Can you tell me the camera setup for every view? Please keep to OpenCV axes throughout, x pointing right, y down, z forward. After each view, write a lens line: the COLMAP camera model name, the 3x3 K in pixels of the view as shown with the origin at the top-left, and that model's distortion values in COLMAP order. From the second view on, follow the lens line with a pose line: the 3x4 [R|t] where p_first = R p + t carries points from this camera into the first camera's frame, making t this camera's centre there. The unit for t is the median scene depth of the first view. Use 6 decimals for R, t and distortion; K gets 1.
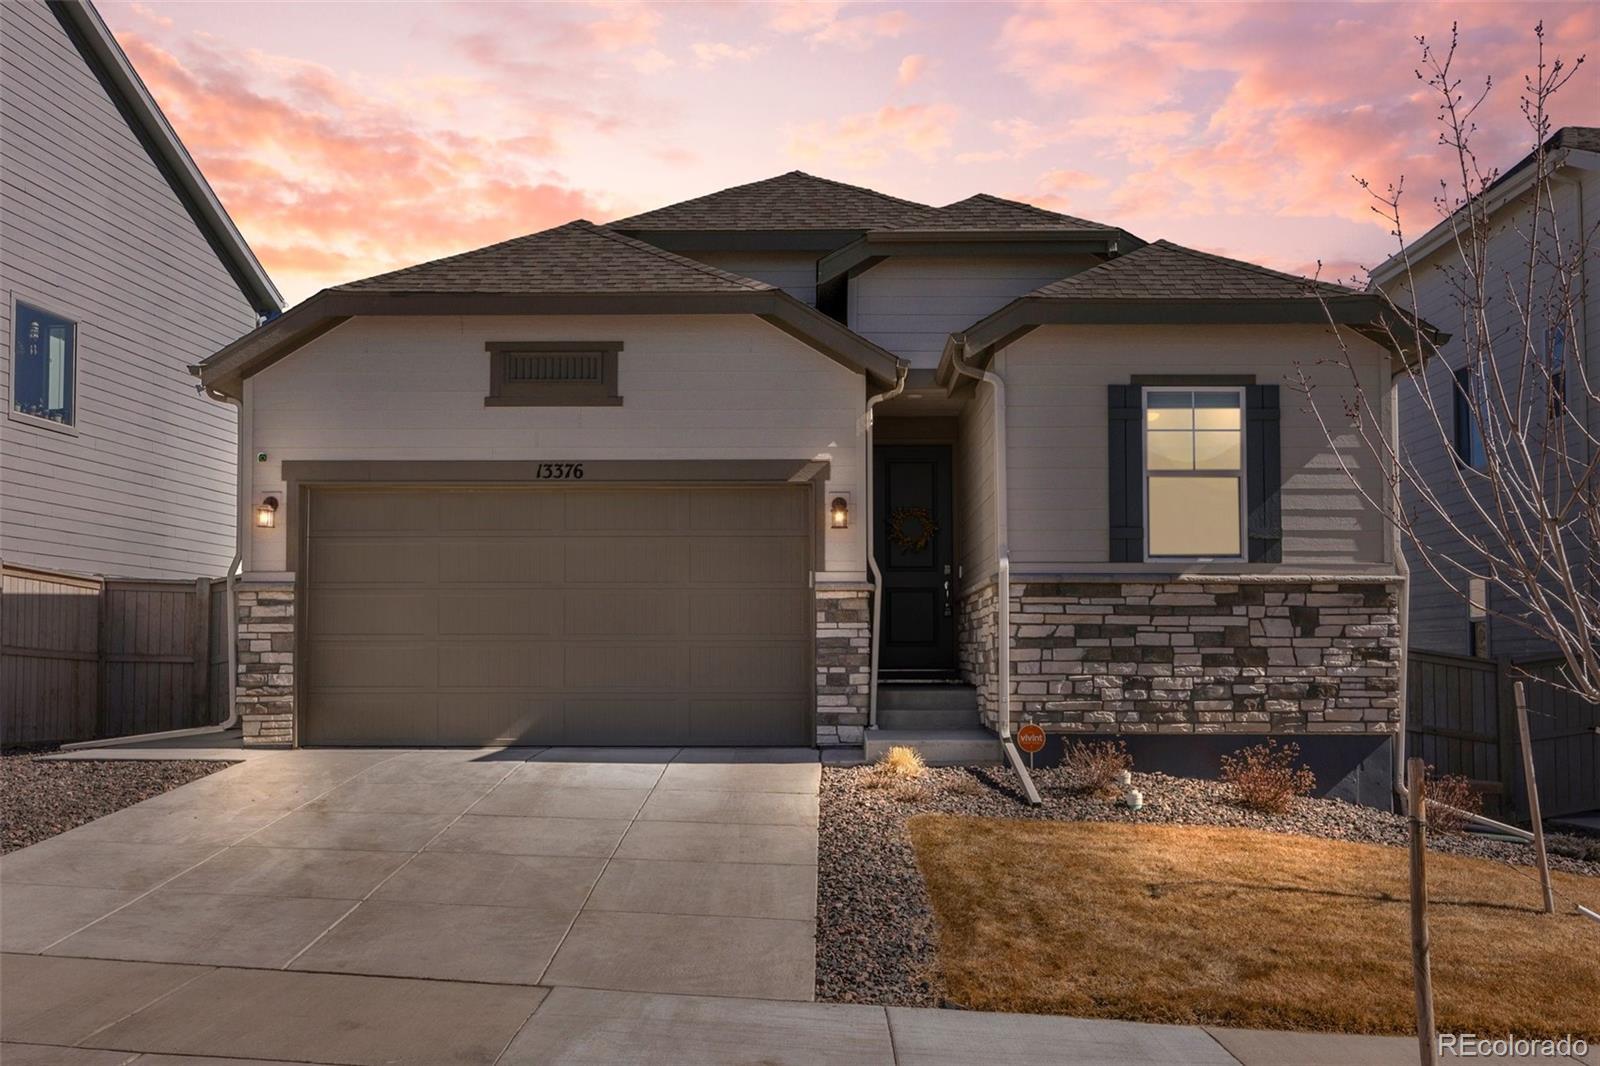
lens RADIAL K [[1749.1, 0, 800.8], [0, 1749.1, 536.7], [0, 0, 1]] dist [-0.000497, -0.001433]
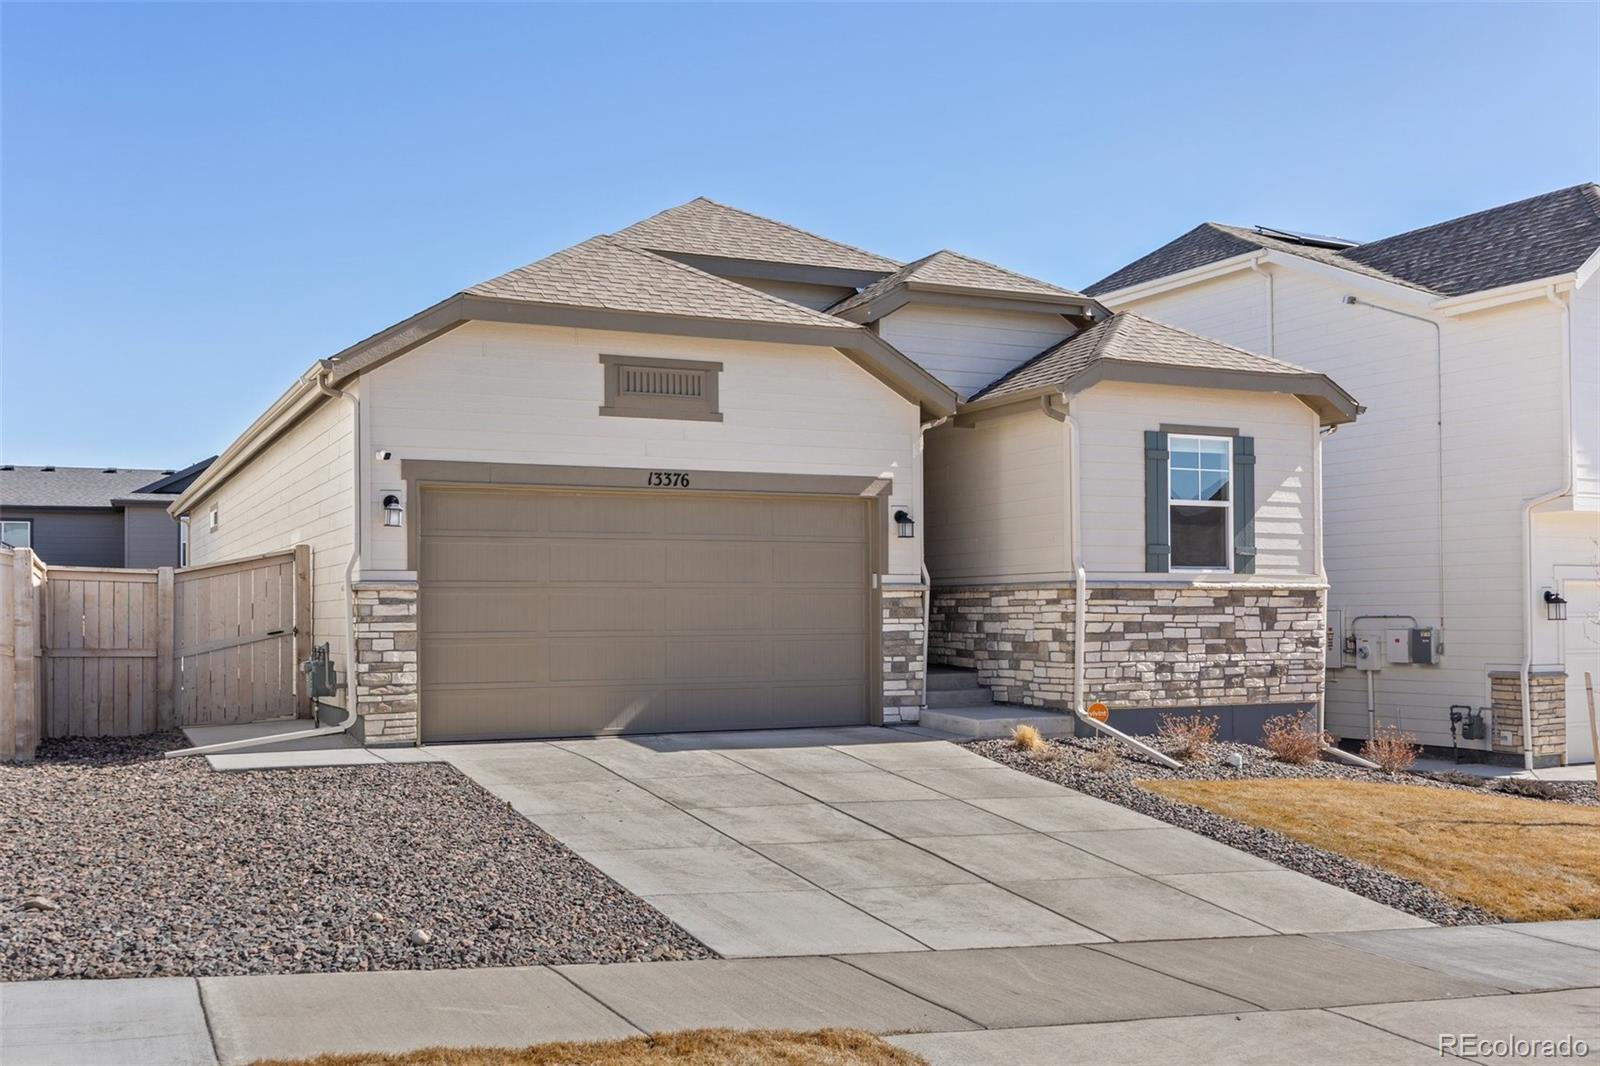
lens RADIAL K [[1749.1, 0, 800.8], [0, 1749.1, 536.7], [0, 0, 1]] dist [-0.000497, -0.001433]
pose [[0.878051, 0.014180, 0.478357, -0.578373], [-0.030392, 0.999196, 0.026166, -0.032689], [-0.477602, -0.037513, 0.877775, 0.011388]]
